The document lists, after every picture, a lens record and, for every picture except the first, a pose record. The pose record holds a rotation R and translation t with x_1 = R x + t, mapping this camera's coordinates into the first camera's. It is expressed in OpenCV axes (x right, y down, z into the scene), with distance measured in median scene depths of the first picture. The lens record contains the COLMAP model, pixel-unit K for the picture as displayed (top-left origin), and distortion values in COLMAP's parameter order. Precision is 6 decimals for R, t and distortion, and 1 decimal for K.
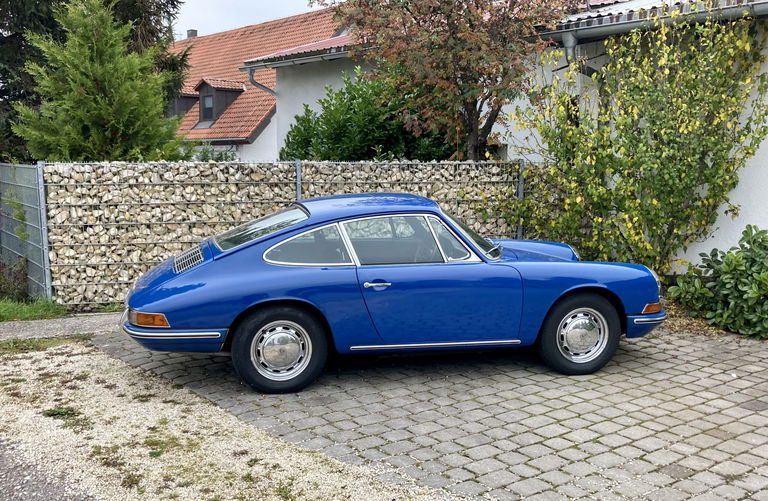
lens RADIAL K [[820.3, 0, 384.0], [0, 820.3, 250.5], [0, 0, 1]] dist [0.105519, -0.275236]
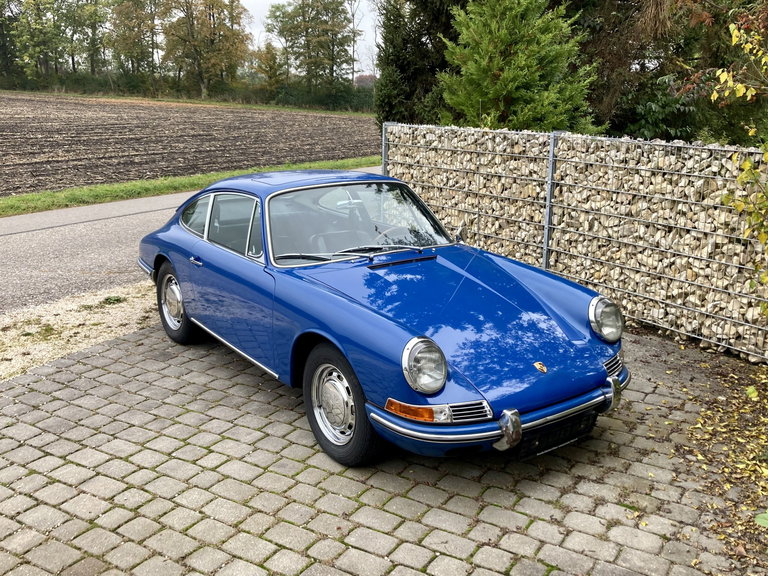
lens RADIAL K [[762.7, 0, 384.0], [0, 762.7, 288.0], [0, 0, 1]] dist [0.066594, -0.164583]
pose [[0.351885, 0.235927, -0.905823, 0.906332], [-0.132431, 0.970529, 0.201335, -0.142655], [0.926628, 0.049112, 0.372759, 0.887636]]
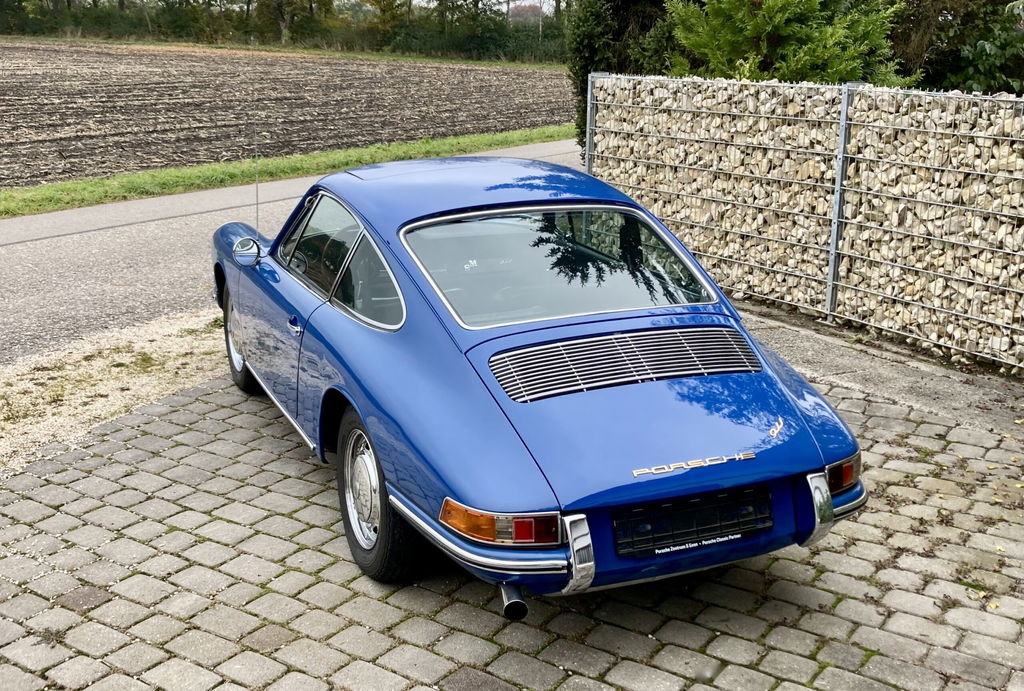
lens RADIAL K [[1164.7, 0, 470.9], [0, 1164.7, 350.3], [0, 0, 1]] dist [0.022199, -0.035988]
pose [[0.291117, 0.252770, -0.922691, 0.983254], [-0.125344, 0.966228, 0.225150, -0.127741], [0.948441, 0.050108, 0.312969, 0.795212]]
